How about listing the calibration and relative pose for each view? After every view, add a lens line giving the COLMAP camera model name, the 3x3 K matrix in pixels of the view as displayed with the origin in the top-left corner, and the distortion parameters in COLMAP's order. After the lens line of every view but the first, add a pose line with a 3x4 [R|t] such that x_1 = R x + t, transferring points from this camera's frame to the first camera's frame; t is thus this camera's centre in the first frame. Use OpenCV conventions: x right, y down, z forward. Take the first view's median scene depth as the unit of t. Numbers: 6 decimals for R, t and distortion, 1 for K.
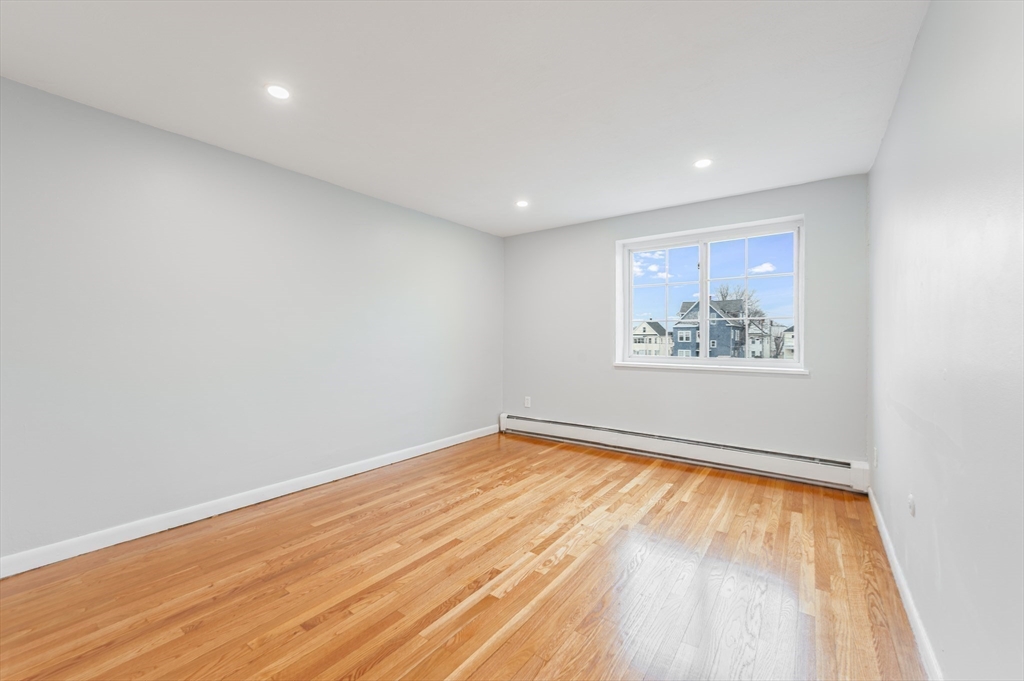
lens RADIAL K [[411.6, 0, 512.0], [0, 411.6, 340.5], [0, 0, 1]] dist [-0.000597, 0.000042]
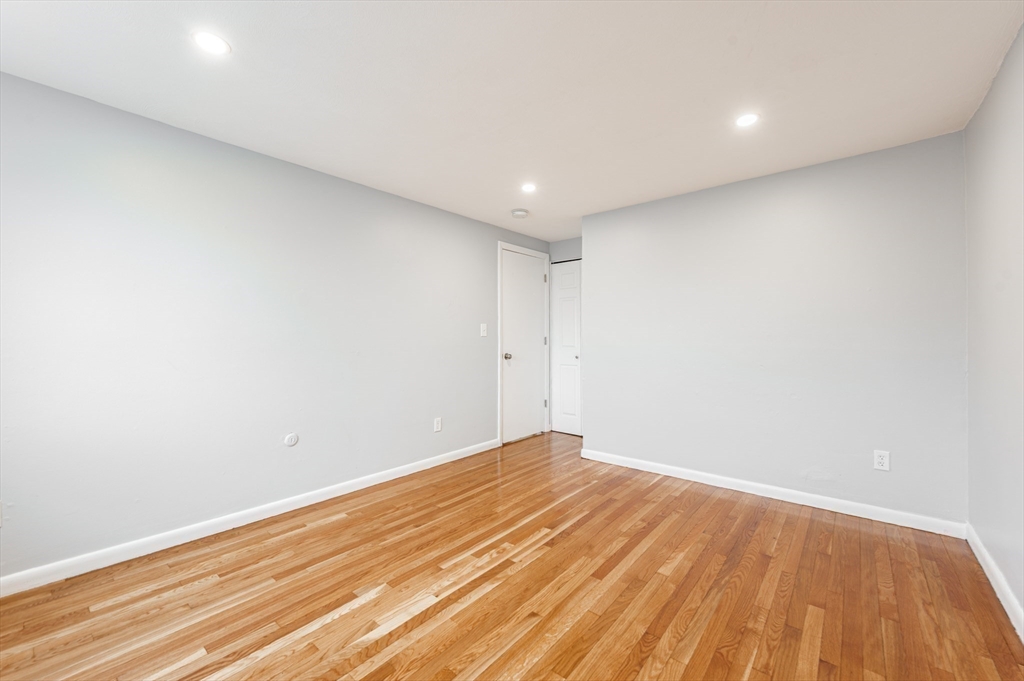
lens RADIAL K [[411.6, 0, 512.0], [0, 411.6, 340.5], [0, 0, 1]] dist [-0.000597, 0.000042]
pose [[-0.997902, -0.004997, 0.064545, -0.007399], [-0.004007, 0.999873, 0.015456, -0.019445], [-0.064614, 0.015164, -0.997795, 1.977652]]
